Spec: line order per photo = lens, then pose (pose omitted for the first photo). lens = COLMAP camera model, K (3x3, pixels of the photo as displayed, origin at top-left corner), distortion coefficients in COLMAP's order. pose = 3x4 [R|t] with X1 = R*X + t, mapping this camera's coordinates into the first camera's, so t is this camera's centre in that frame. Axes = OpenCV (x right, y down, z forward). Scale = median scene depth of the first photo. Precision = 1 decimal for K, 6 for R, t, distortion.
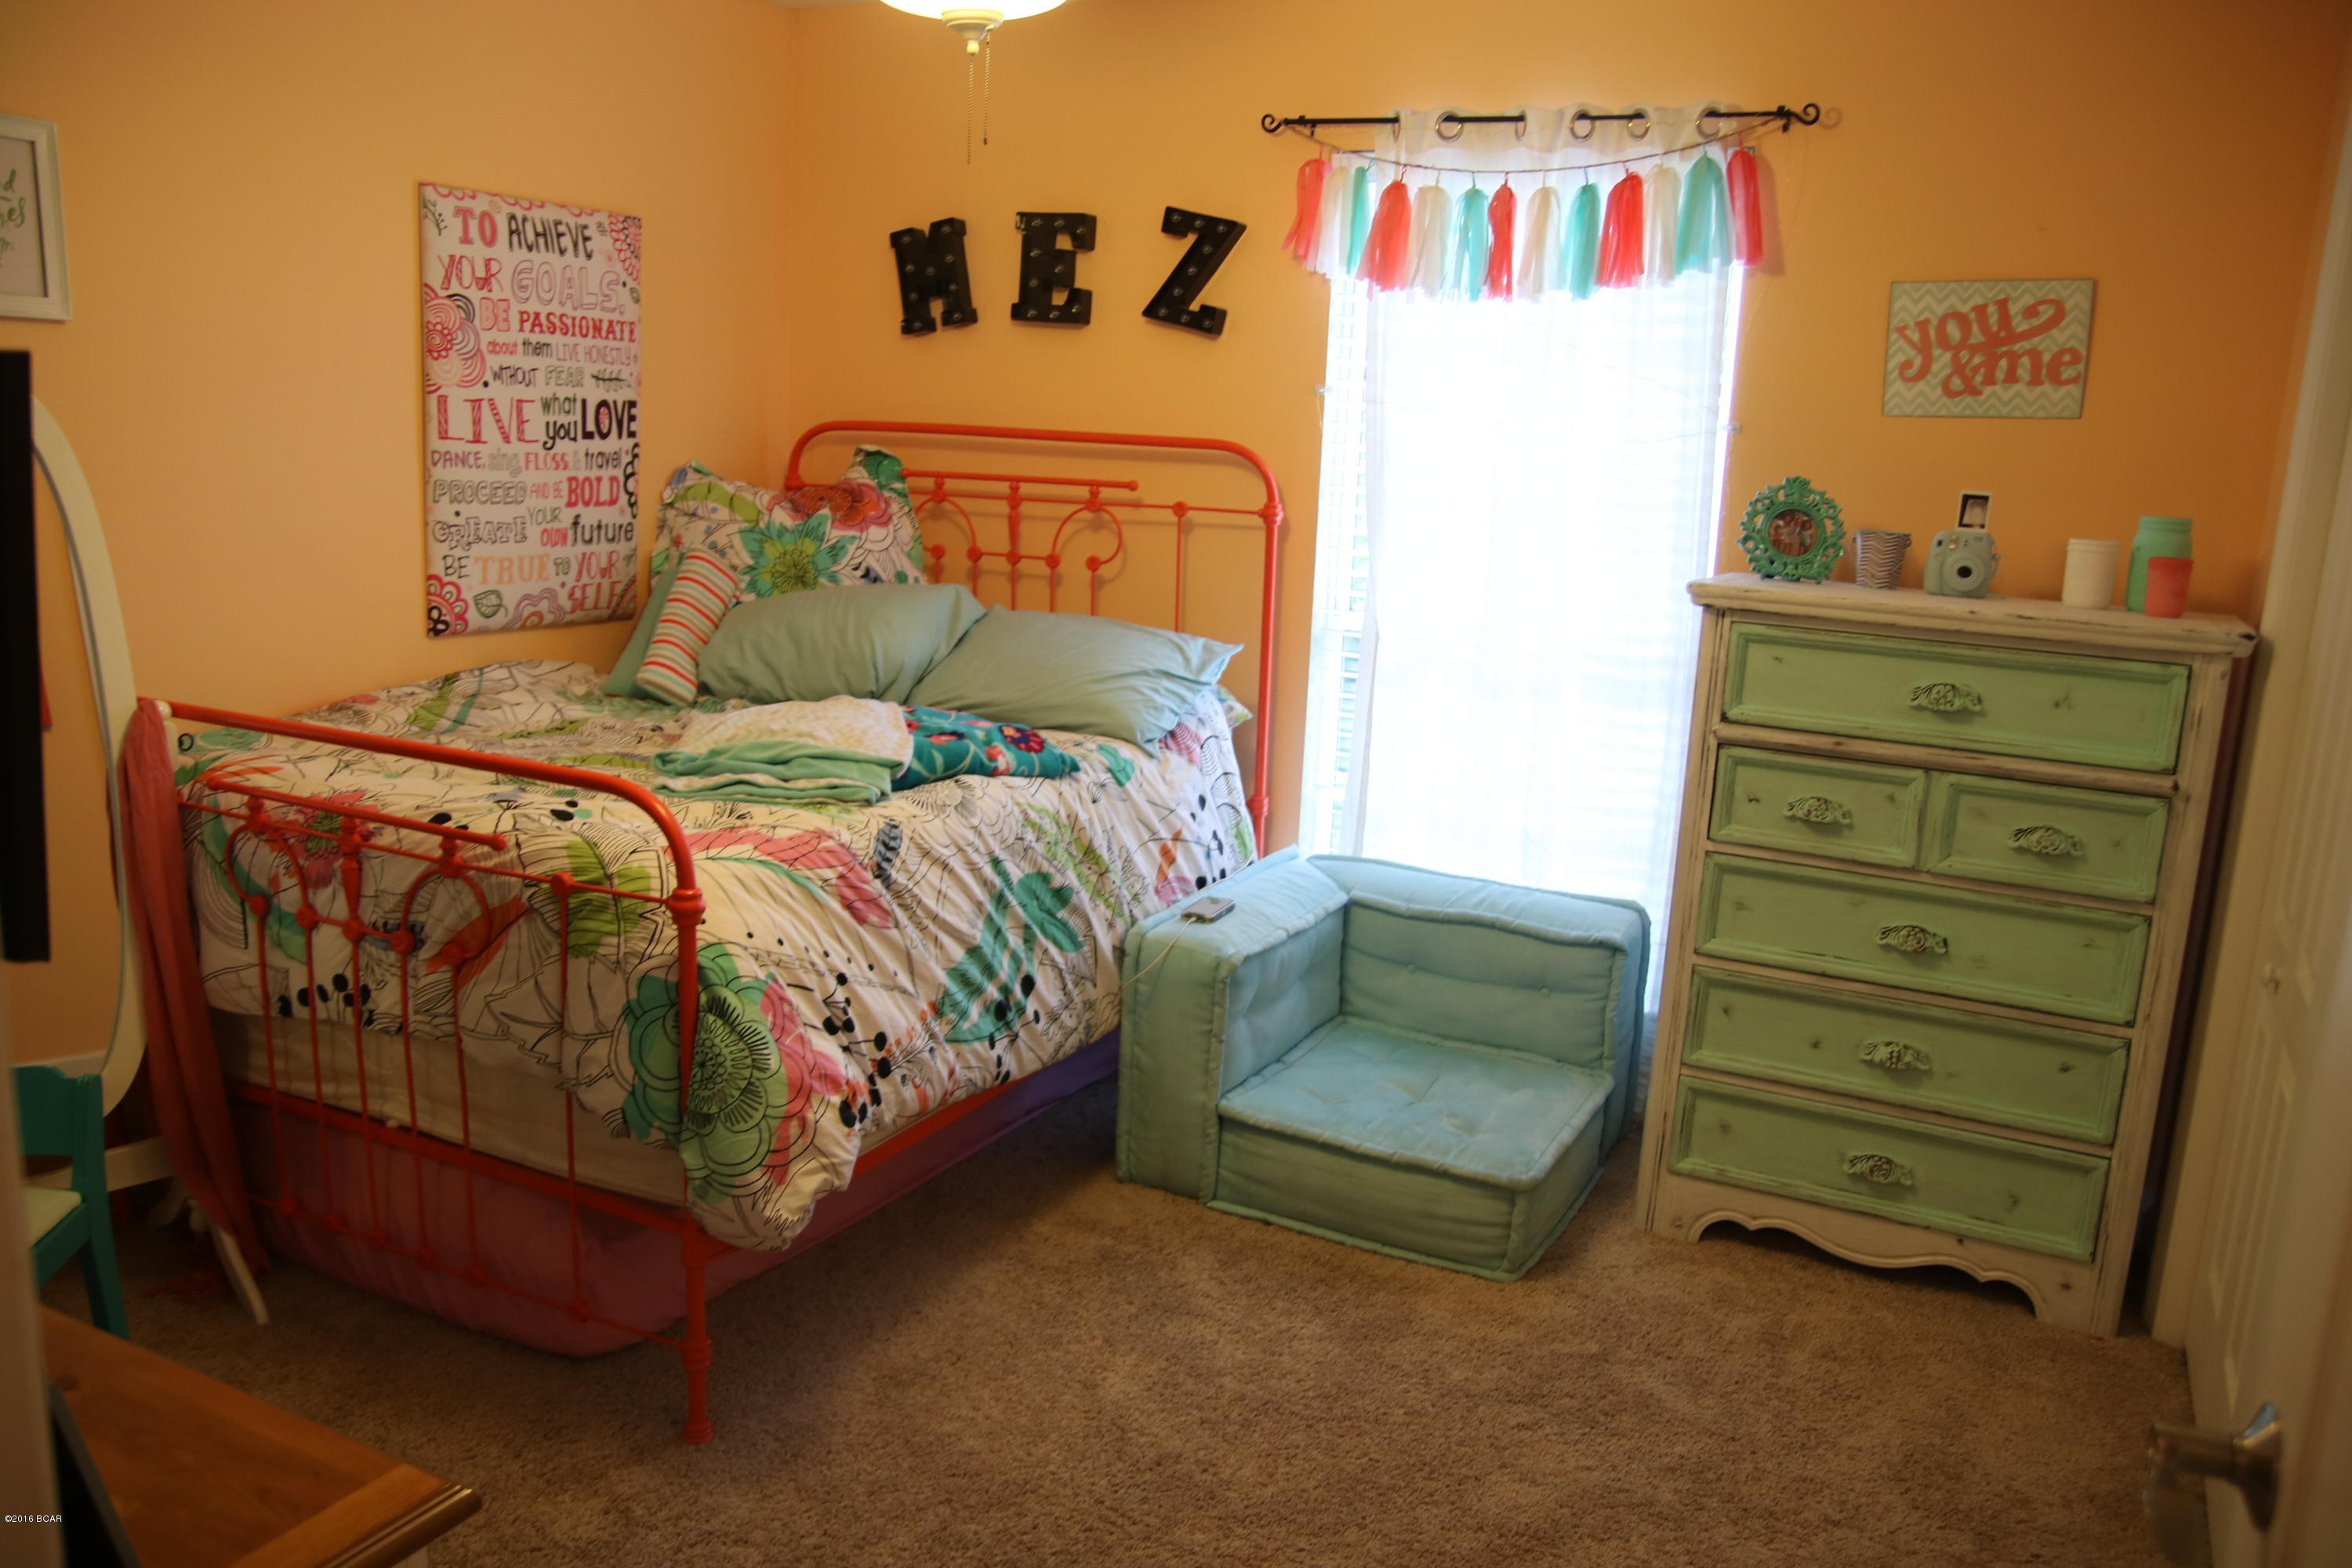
lens RADIAL K [[1814.3, 0, 1178.1], [0, 1814.3, 781.4], [0, 0, 1]] dist [-0.109728, 0.089253]
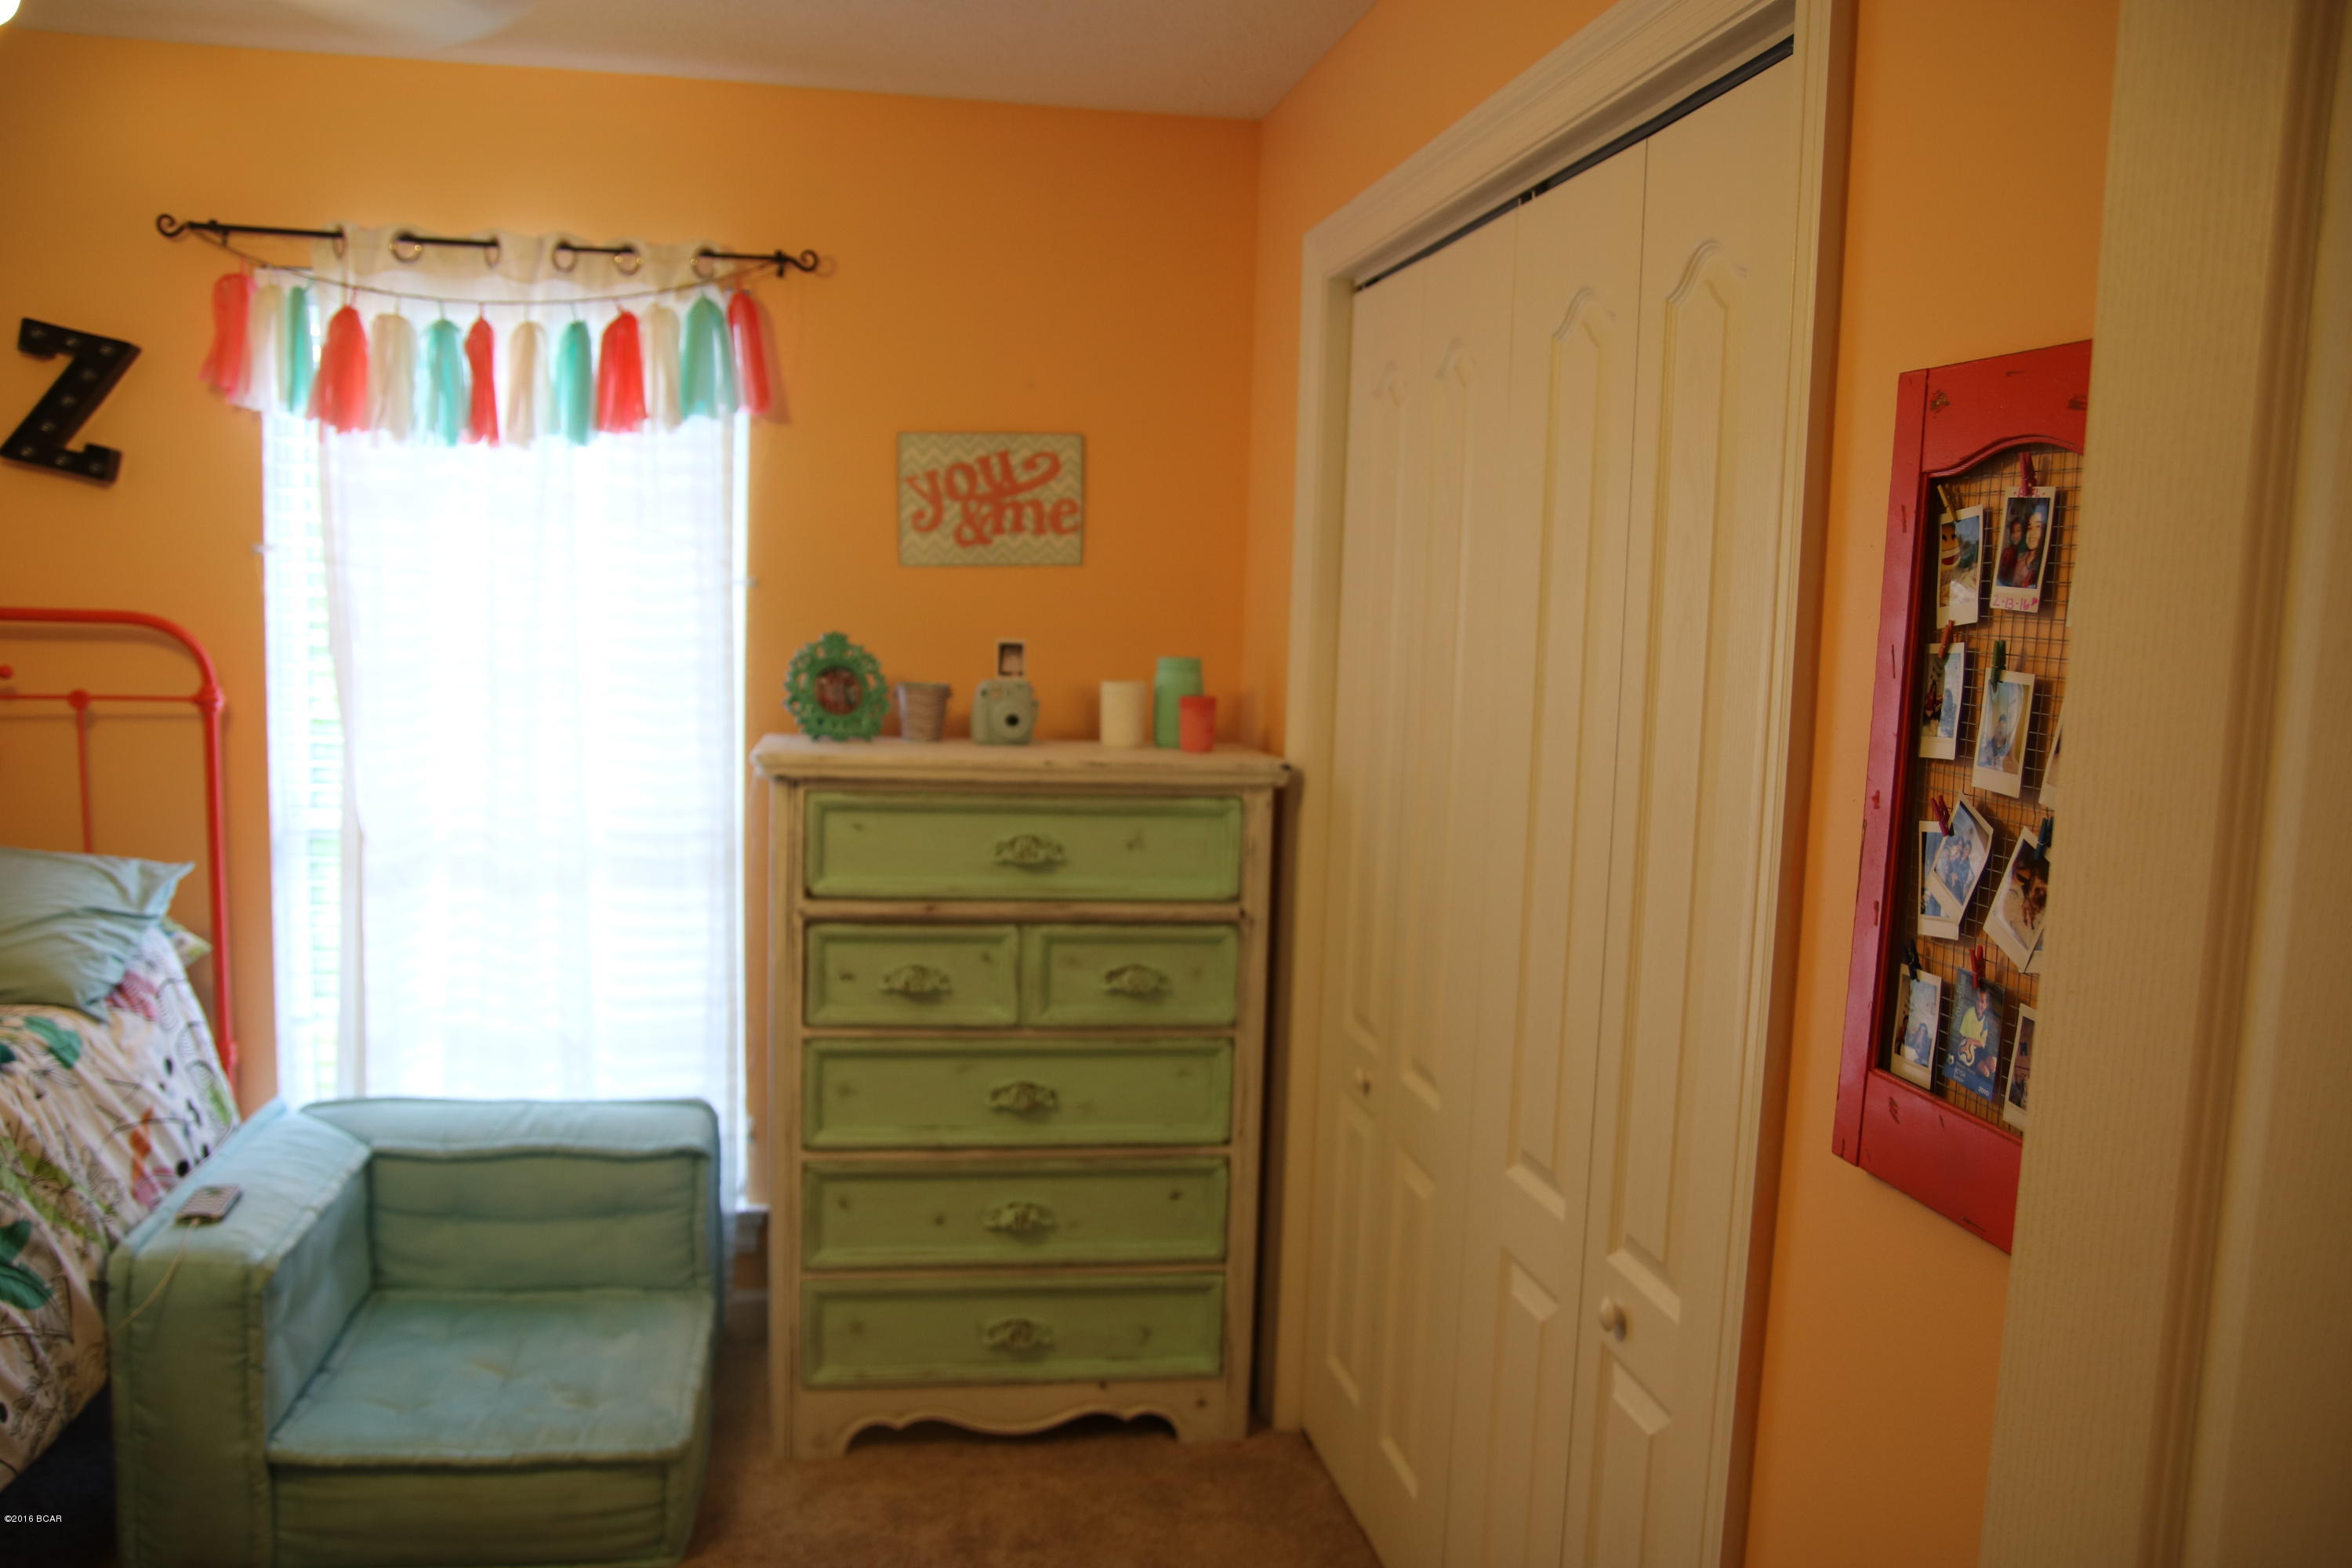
lens RADIAL K [[1814.3, 0, 1192.5], [0, 1814.3, 798.9], [0, 0, 1]] dist [-0.109728, 0.089253]
pose [[0.803625, -0.084016, 0.589176, -0.078917], [0.120723, 0.992416, -0.023145, -0.036324], [-0.582763, 0.089727, 0.807673, 0.113230]]
